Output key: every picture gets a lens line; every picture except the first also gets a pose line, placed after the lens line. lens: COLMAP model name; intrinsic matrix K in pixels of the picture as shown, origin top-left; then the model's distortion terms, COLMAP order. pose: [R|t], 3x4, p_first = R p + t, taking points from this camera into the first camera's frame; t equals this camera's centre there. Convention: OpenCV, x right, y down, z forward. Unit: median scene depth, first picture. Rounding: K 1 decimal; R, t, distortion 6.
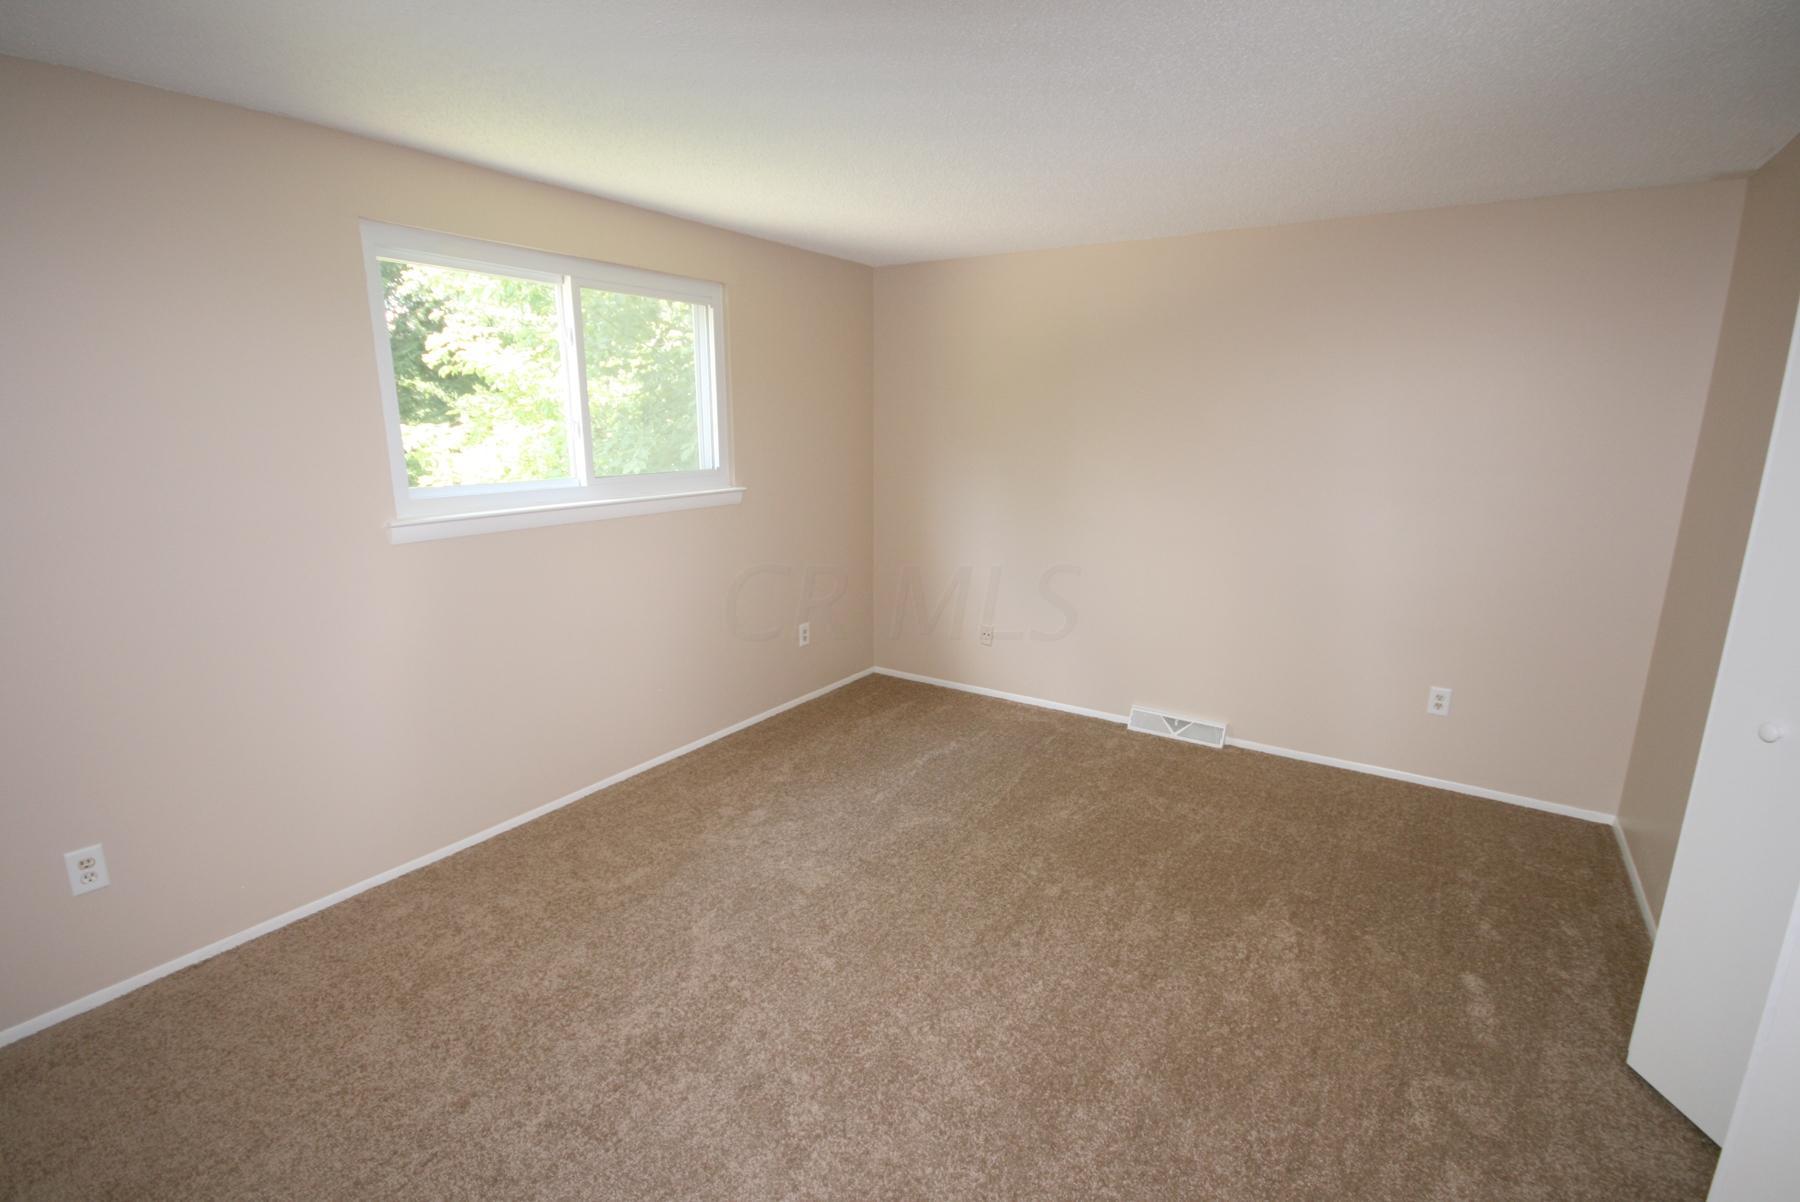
lens RADIAL K [[835.2, 0, 914.3], [0, 835.2, 611.6], [0, 0, 1]] dist [-0.002475, -0.000165]
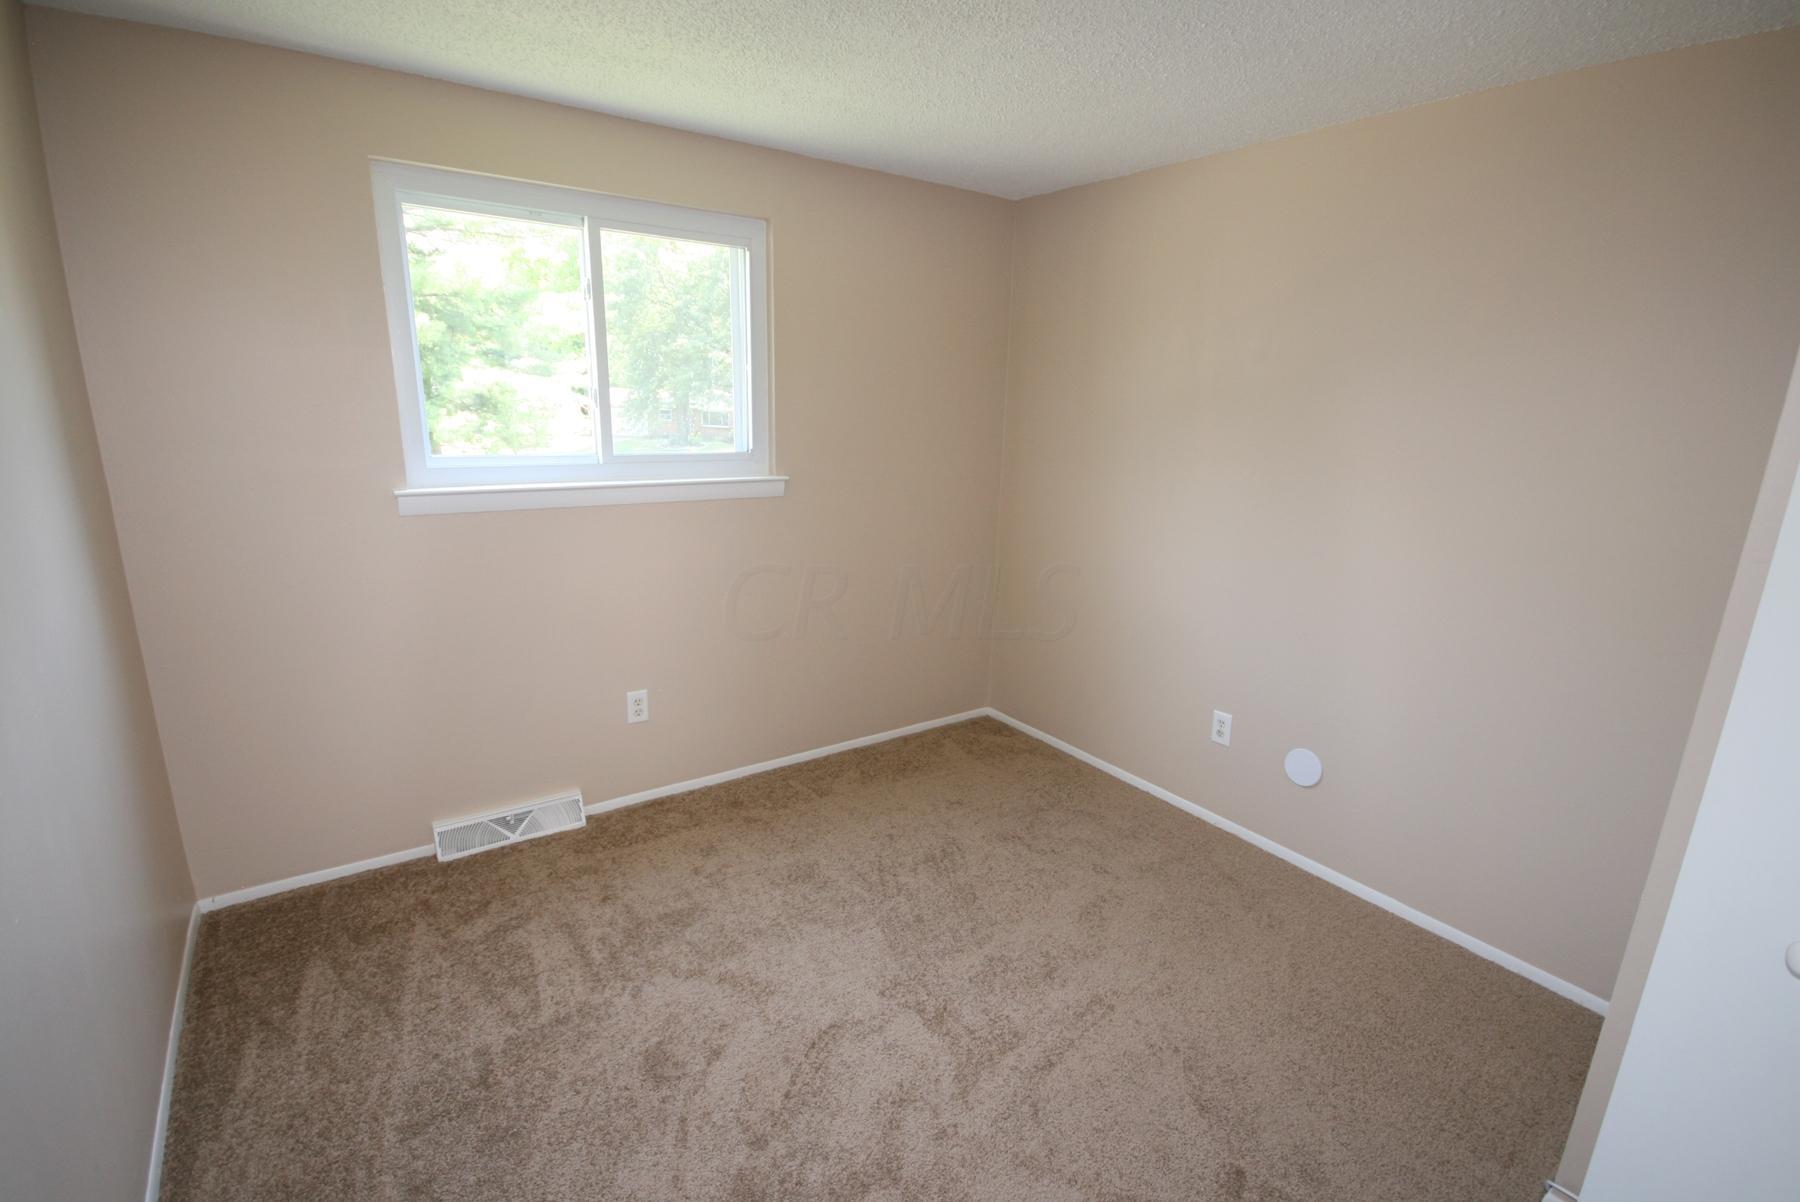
lens RADIAL K [[839.0, 0, 867.6], [0, 839.0, 593.5], [0, 0, 1]] dist [-0.000920, -0.000033]
pose [[0.921985, 0.113498, -0.370218, 0.168190], [-0.113605, 0.993291, 0.021593, -0.059432], [0.370185, 0.022150, 0.928694, 0.264795]]
